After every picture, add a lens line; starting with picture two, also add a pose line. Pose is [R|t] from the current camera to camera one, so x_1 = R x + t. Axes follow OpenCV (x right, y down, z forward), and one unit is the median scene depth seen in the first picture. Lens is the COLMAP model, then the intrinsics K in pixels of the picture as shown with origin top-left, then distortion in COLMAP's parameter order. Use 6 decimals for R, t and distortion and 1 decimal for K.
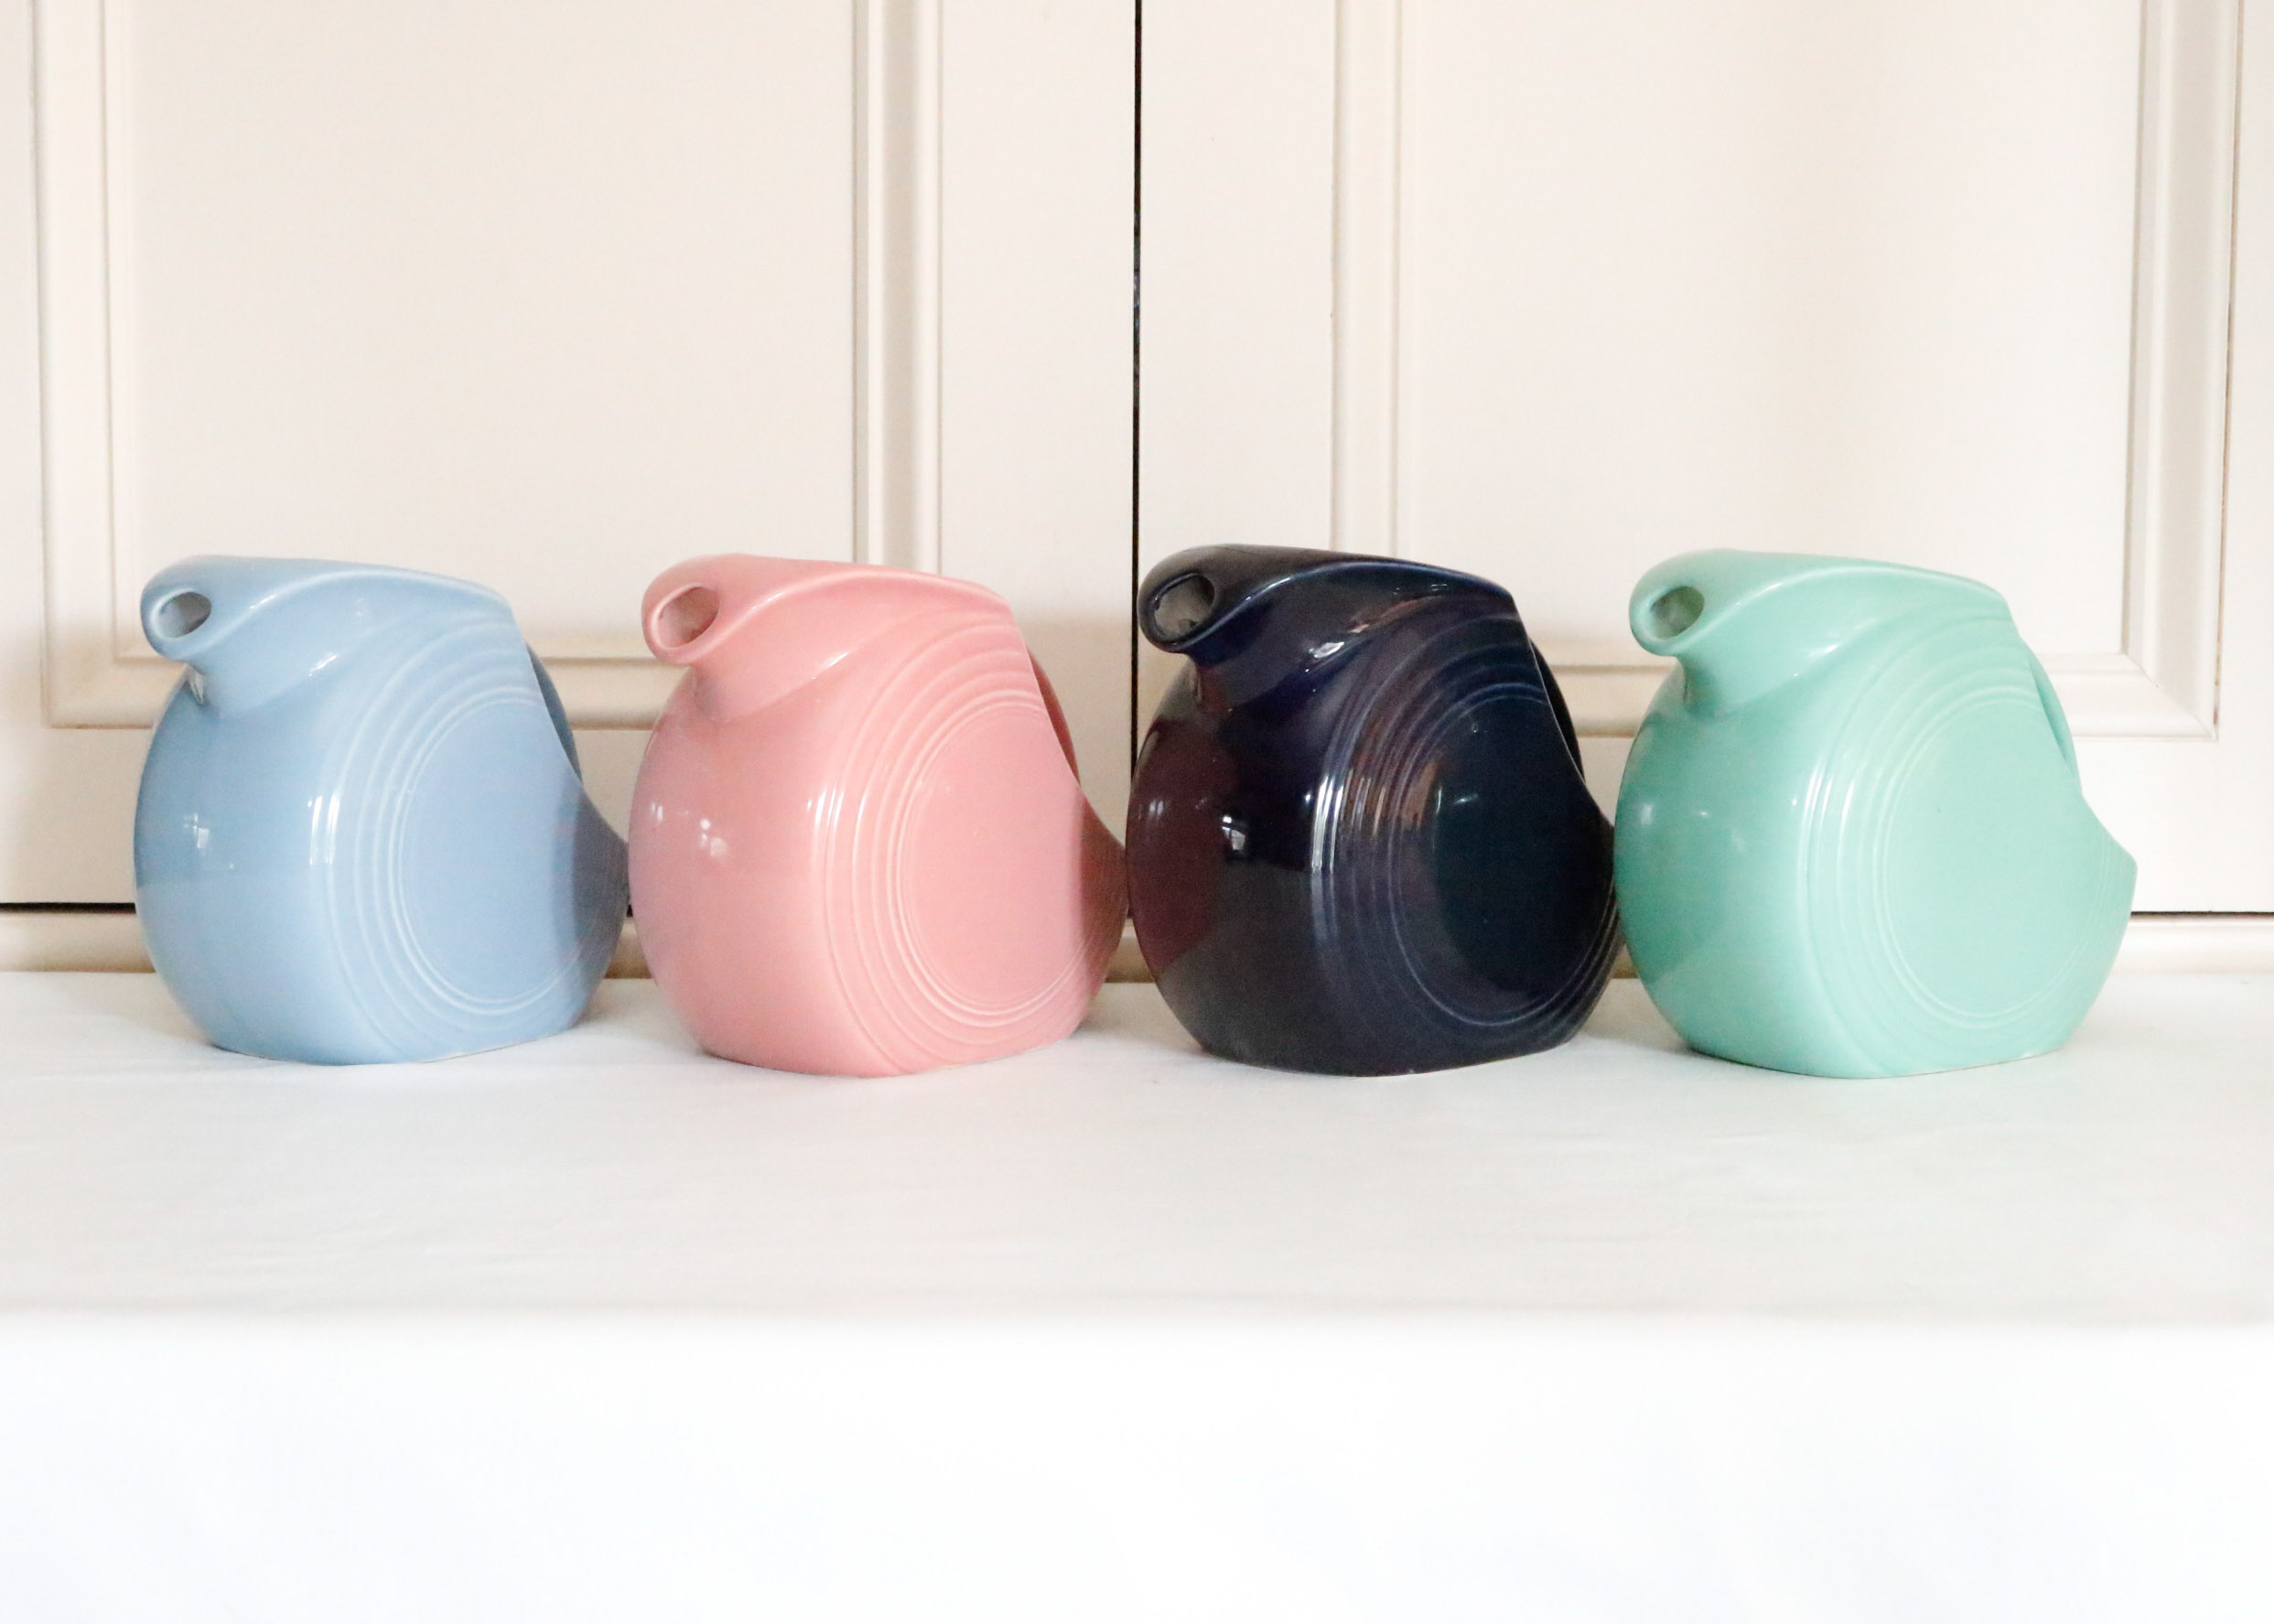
lens RADIAL K [[3030.1, 0, 1137.0], [0, 3030.1, 812.0], [0, 0, 1]] dist [-0.041092, -0.707439]
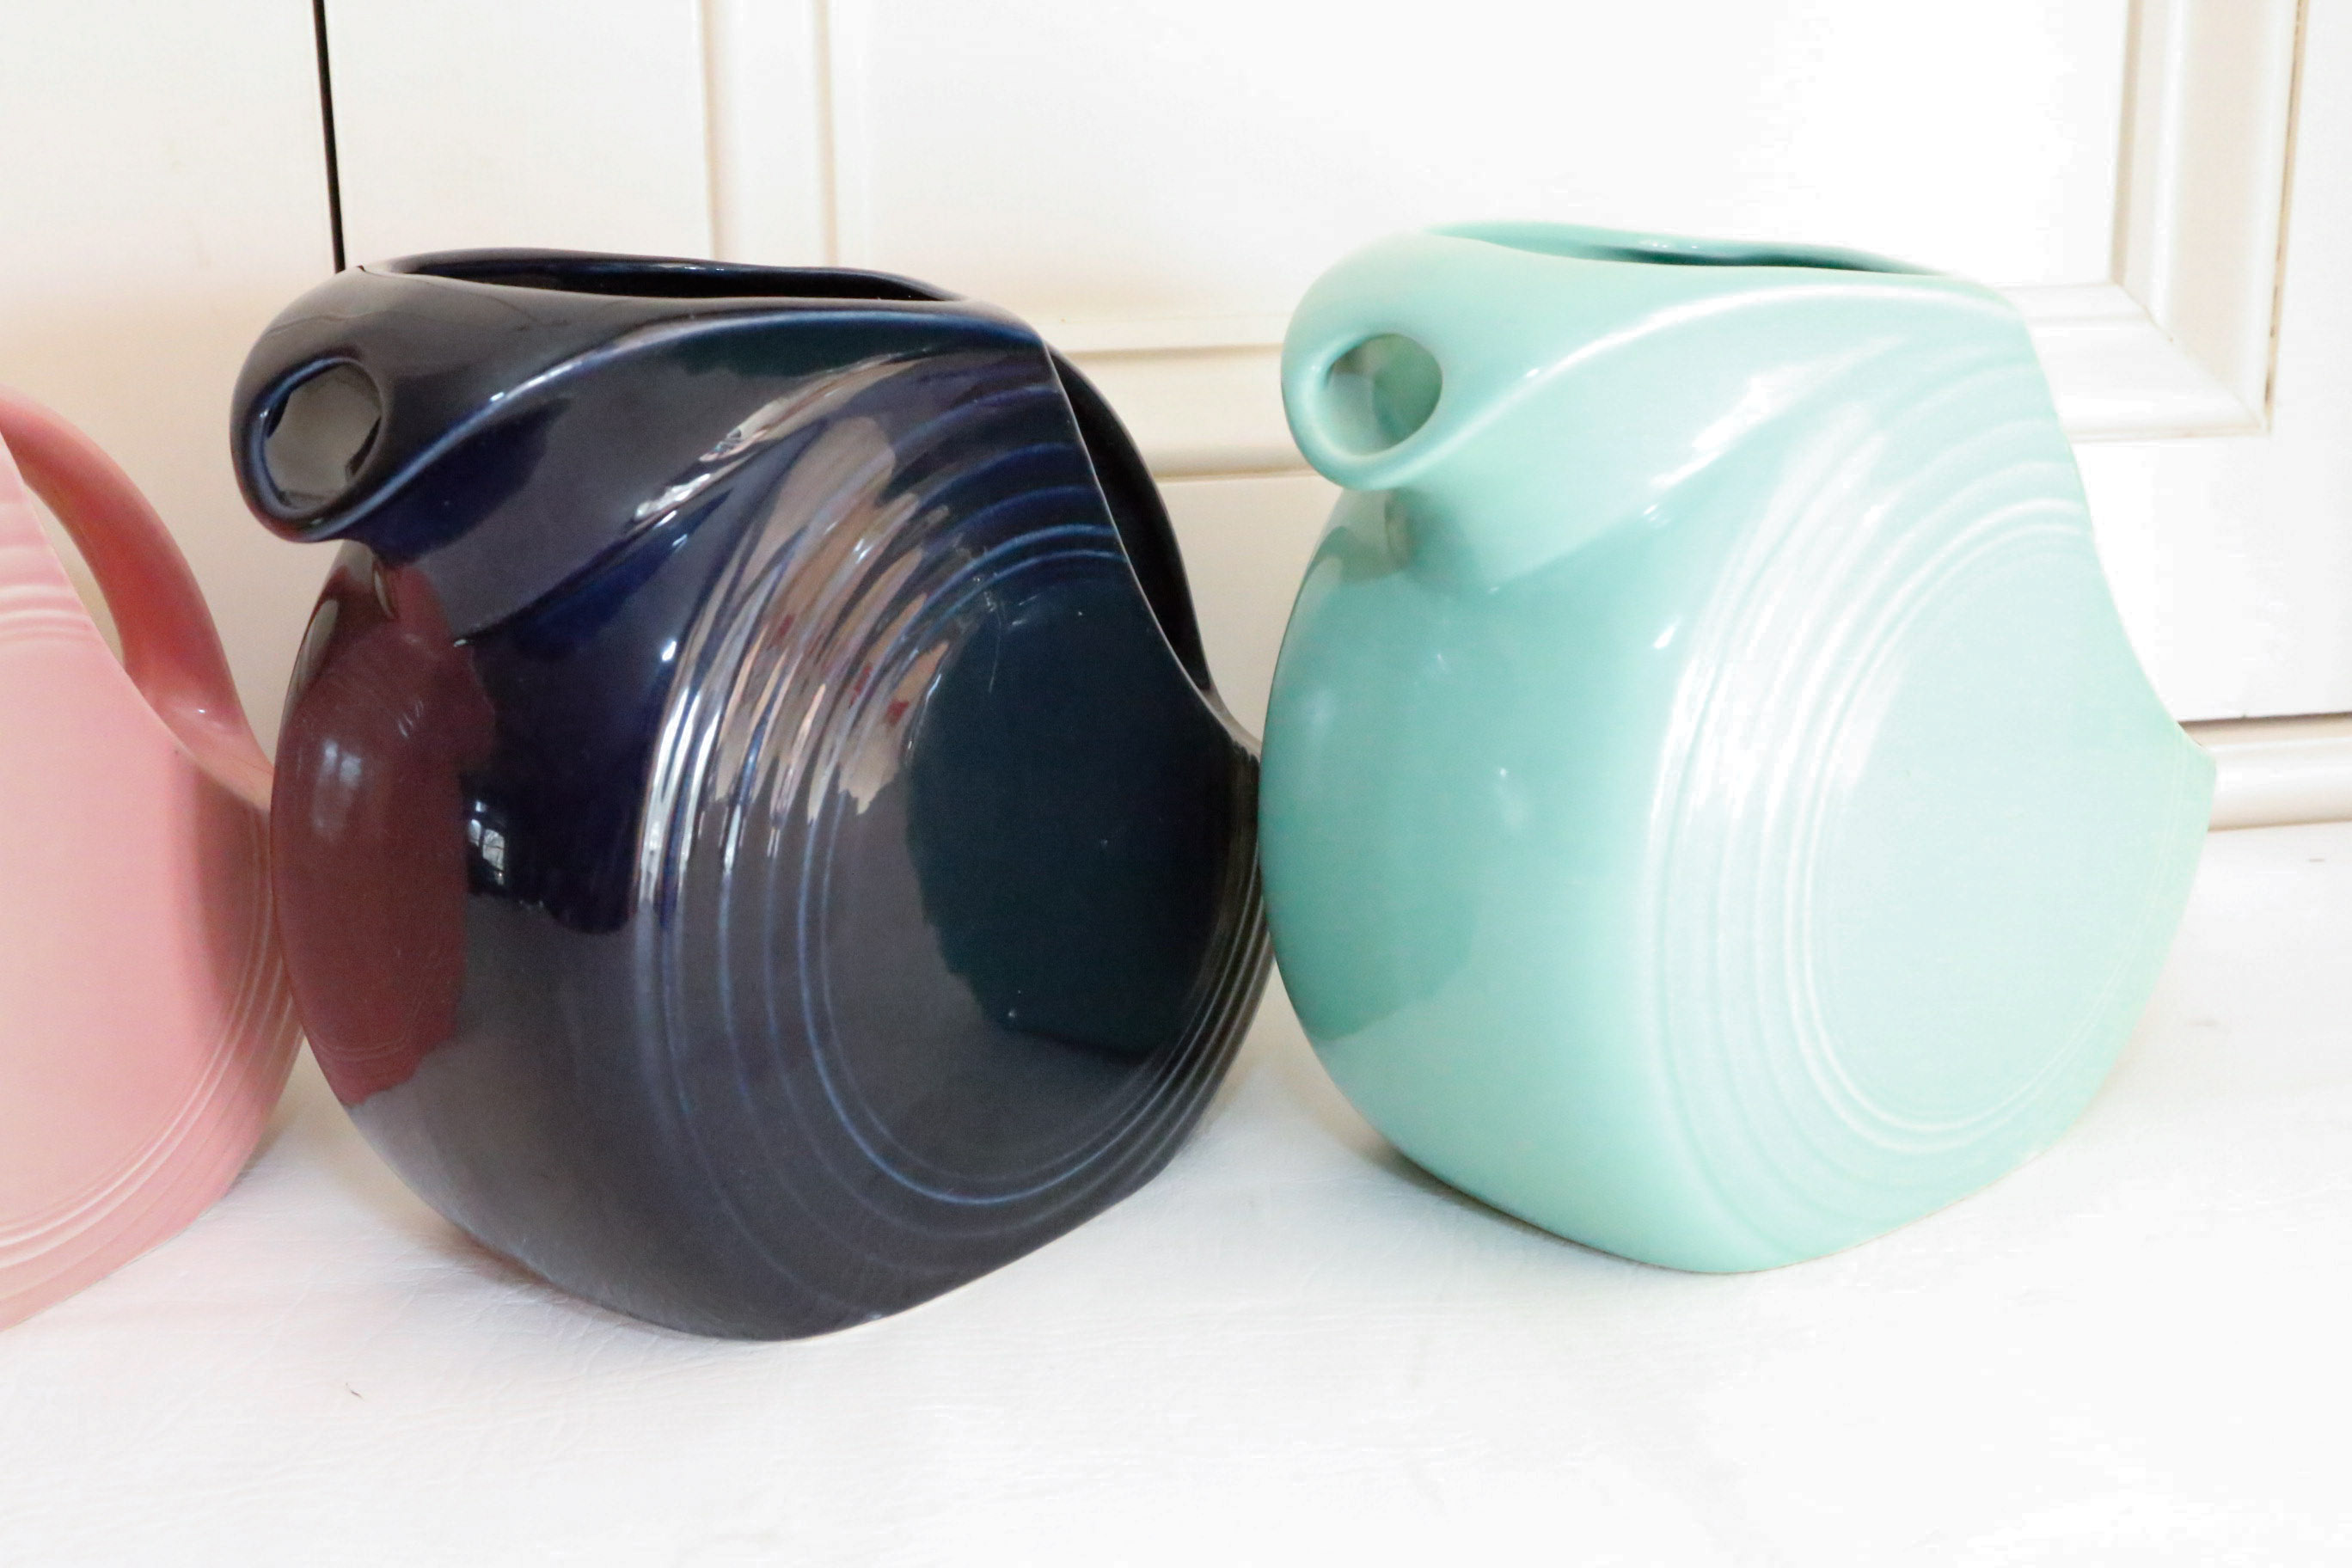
lens RADIAL K [[3960.9, 0, 1176.0], [0, 3960.9, 784.0], [0, 0, 1]] dist [-0.067210, 0.038248]
pose [[0.987864, -0.020618, 0.153948, 0.042669], [-0.001793, 0.989571, 0.144037, -0.090468], [-0.155313, -0.142565, 0.977524, 0.366371]]
